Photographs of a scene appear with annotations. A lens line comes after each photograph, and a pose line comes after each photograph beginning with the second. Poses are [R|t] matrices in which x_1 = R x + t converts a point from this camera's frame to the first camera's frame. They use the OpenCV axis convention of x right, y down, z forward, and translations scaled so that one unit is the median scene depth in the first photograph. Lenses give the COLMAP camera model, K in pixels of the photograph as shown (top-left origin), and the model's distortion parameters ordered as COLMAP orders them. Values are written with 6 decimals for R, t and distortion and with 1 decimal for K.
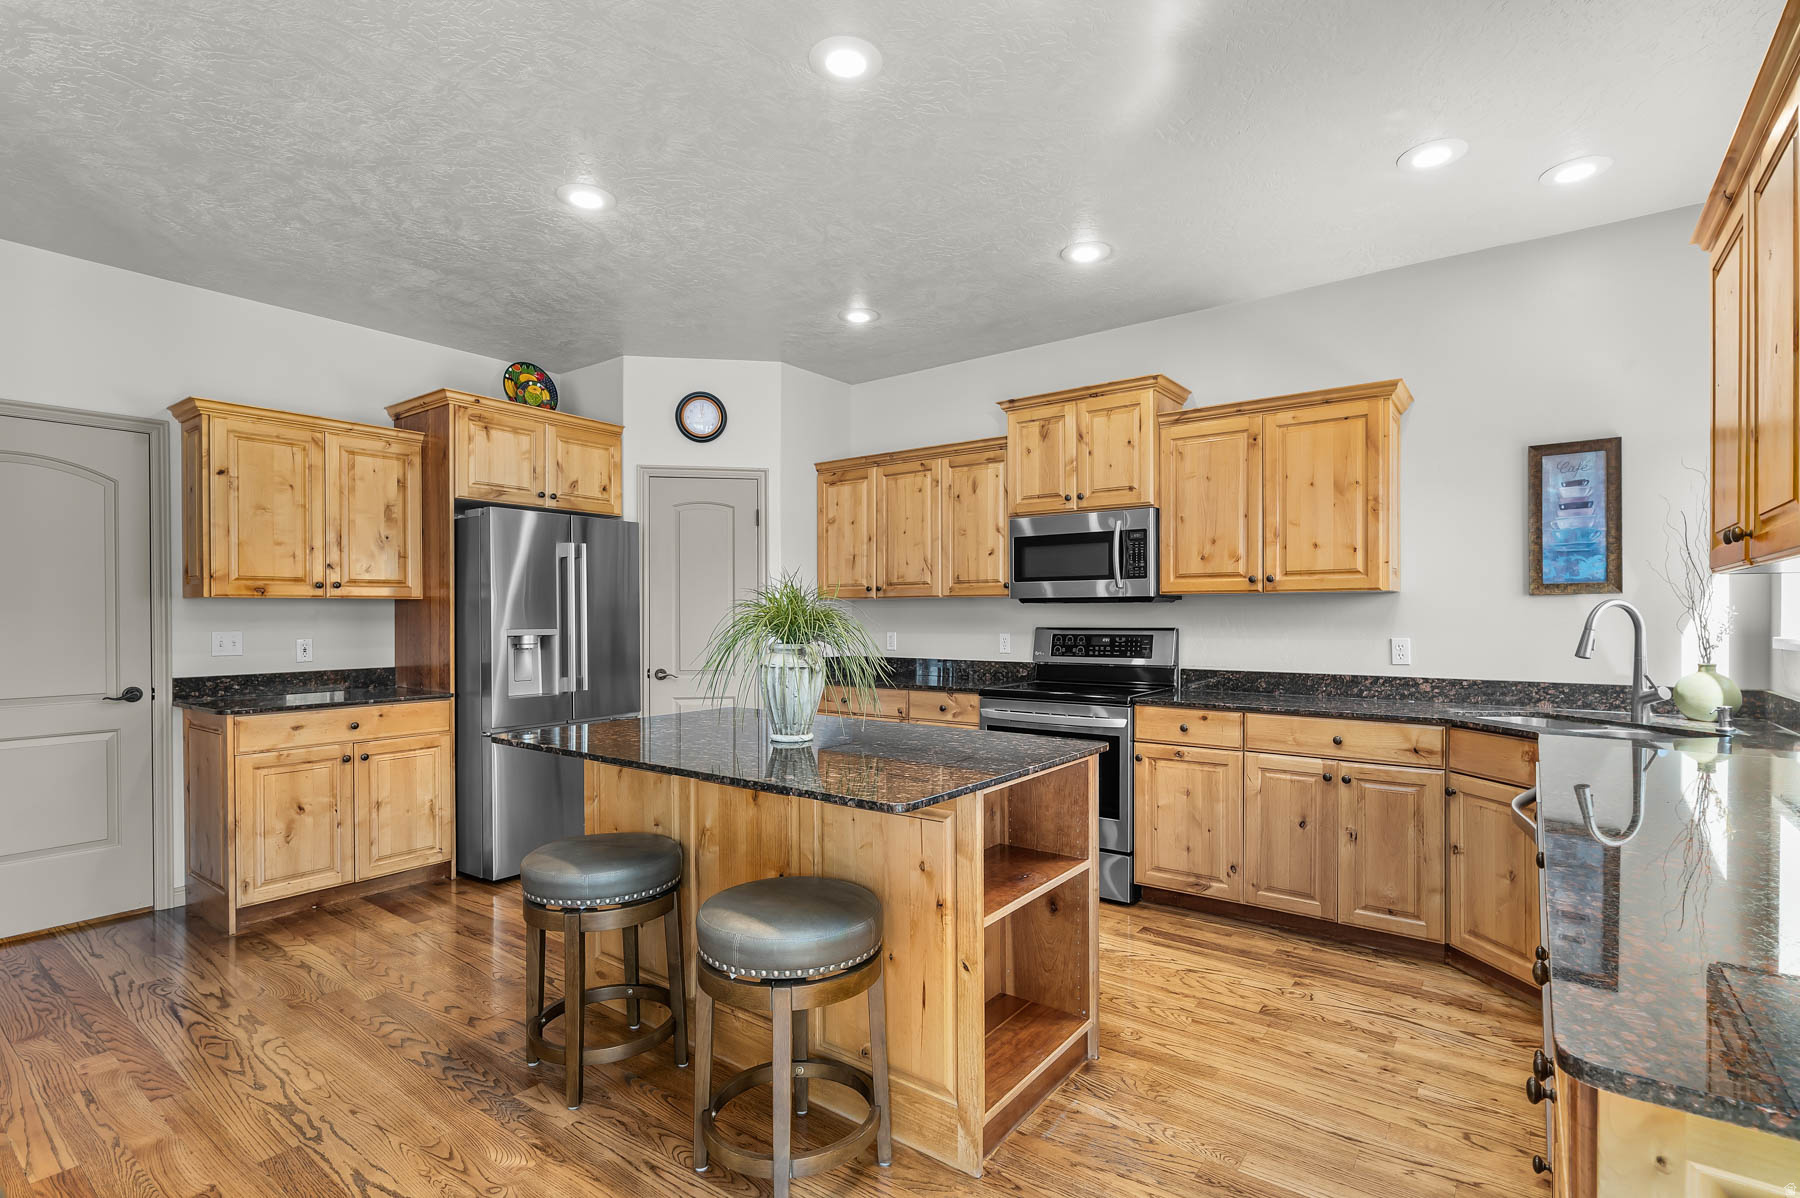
lens RADIAL K [[866.0, 0, 915.1], [0, 866.0, 603.2], [0, 0, 1]] dist [0.003114, -0.002775]
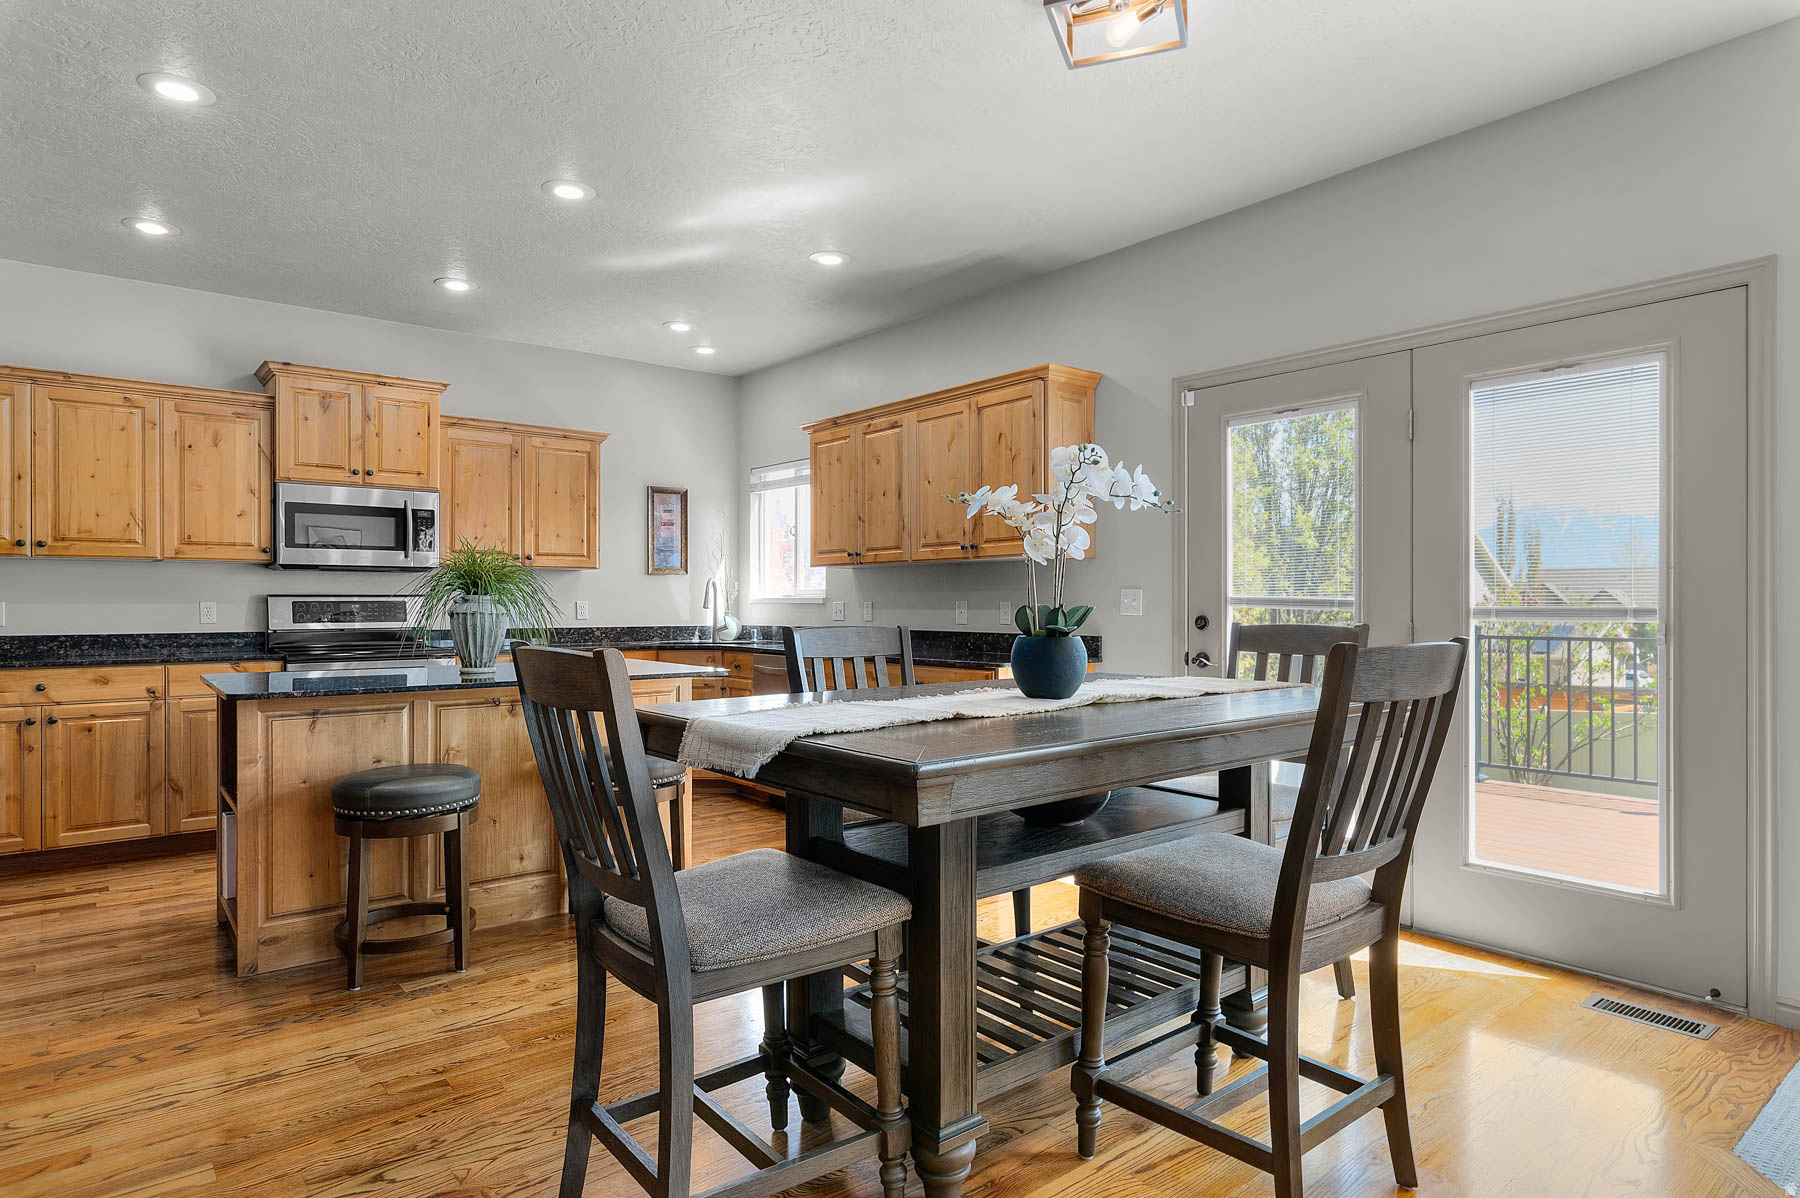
lens RADIAL K [[1008.4, 0, 909.4], [0, 1008.4, 604.8], [0, 0, 1]] dist [0.002142, 0.000850]
pose [[0.239667, 0.000670, 0.970855, -0.908210], [-0.012649, 0.999917, 0.002433, 0.032014], [-0.970773, -0.012864, 0.239656, 0.034055]]
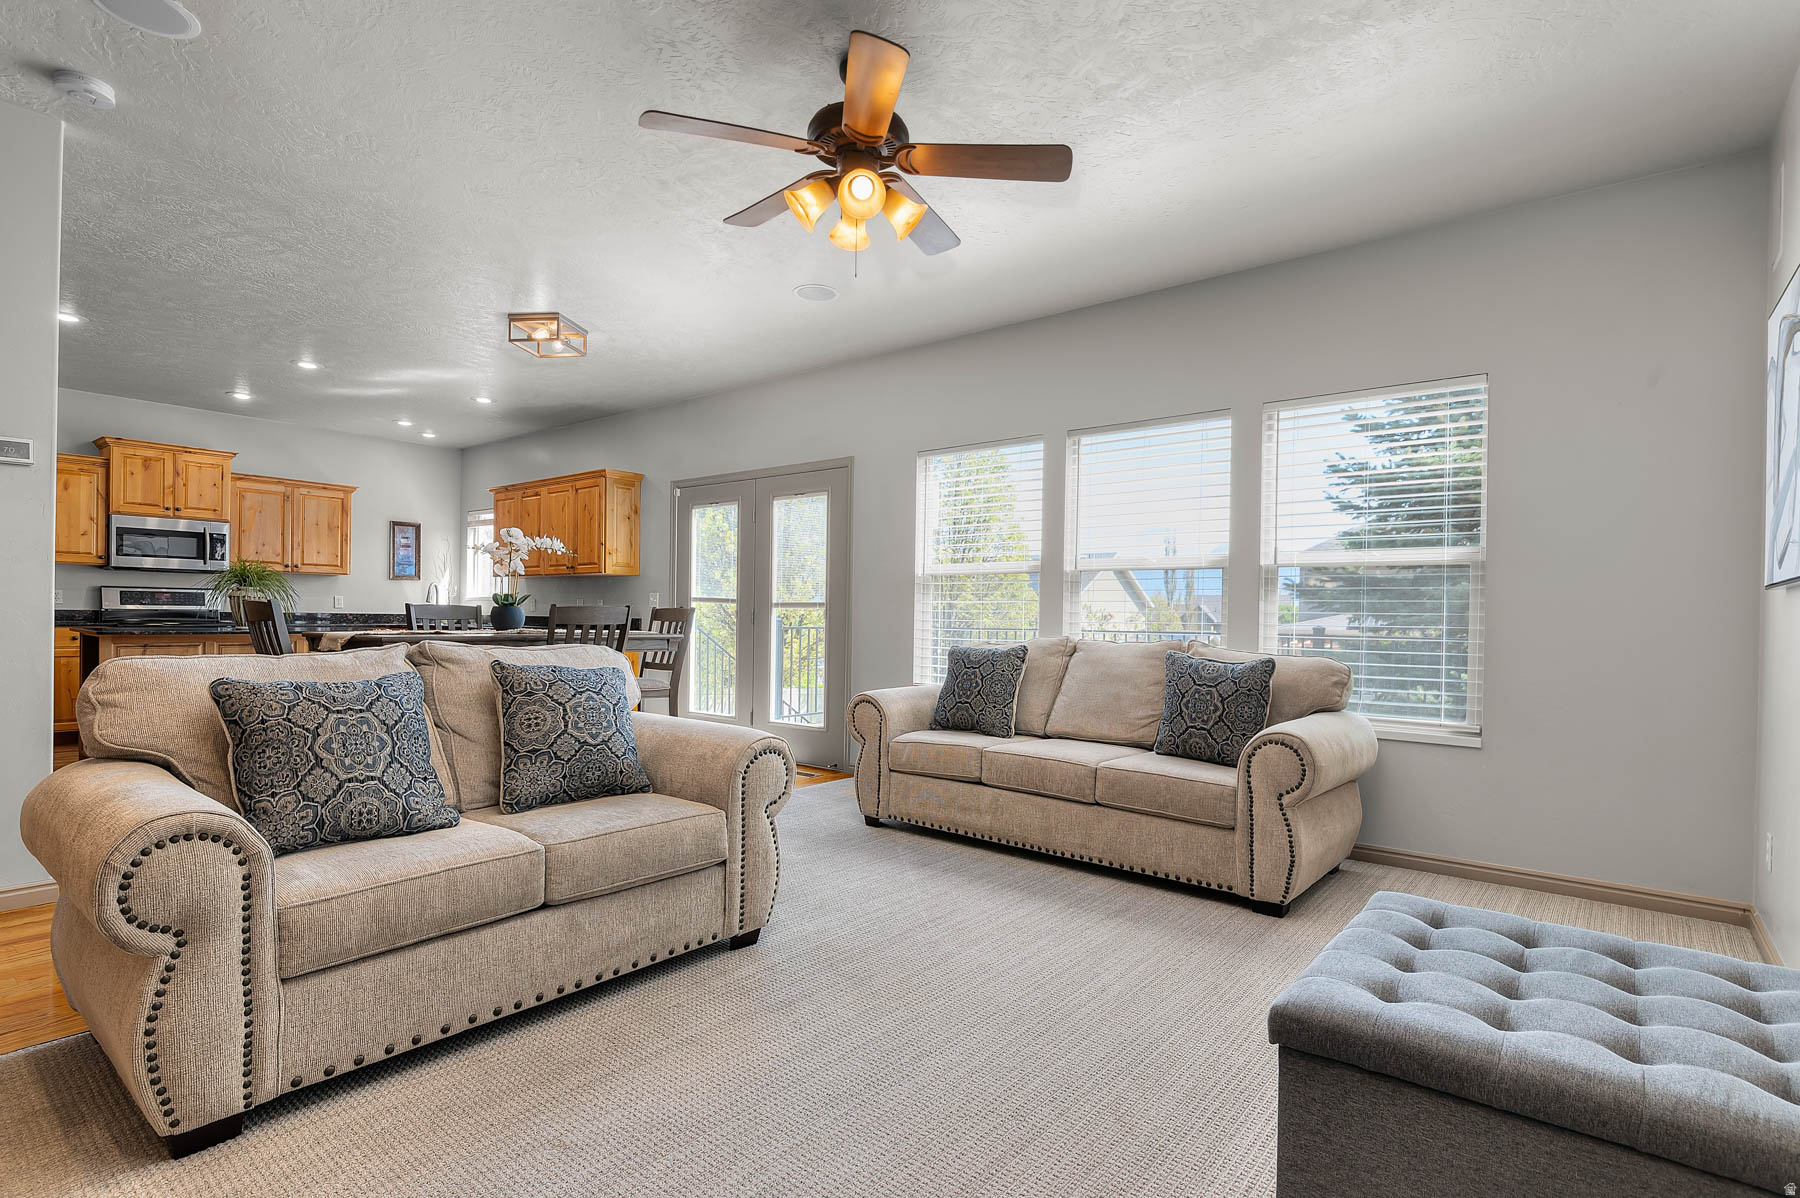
lens RADIAL K [[866.0, 0, 904.9], [0, 866.0, 624.7], [0, 0, 1]] dist [0.003114, -0.002775]
pose [[0.032944, -0.006234, 0.999438, -1.512783], [-0.027727, 0.999590, 0.007149, 0.053008], [-0.999073, -0.027947, 0.032758, -0.504655]]
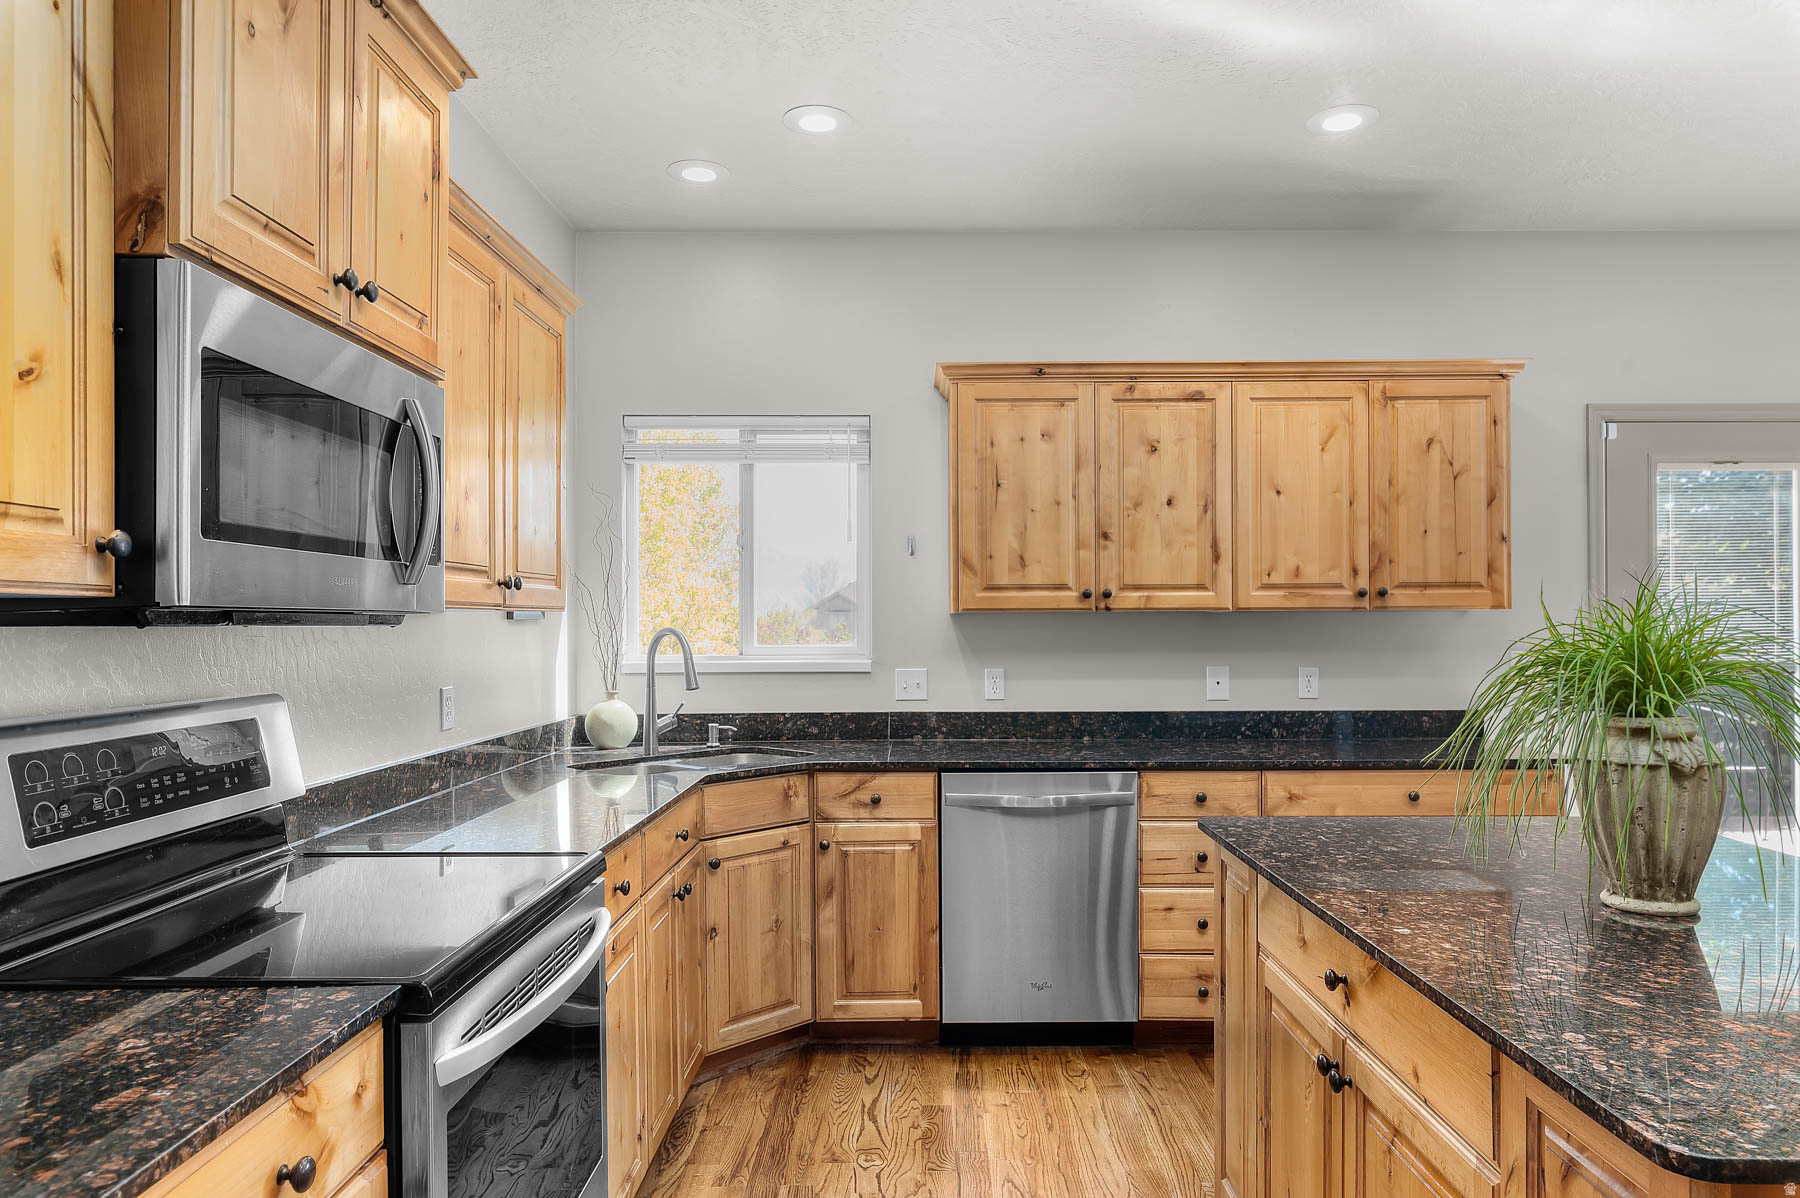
lens RADIAL K [[1126.9, 0, 906.9], [0, 1126.9, 615.8], [0, 0, 1]] dist [-0.001383, 0.003282]
pose [[-0.592505, 0.009133, 0.805515, -0.260120], [-0.003801, 0.999893, -0.014132, -0.000335], [-0.805558, -0.011435, -0.592407, 1.115973]]
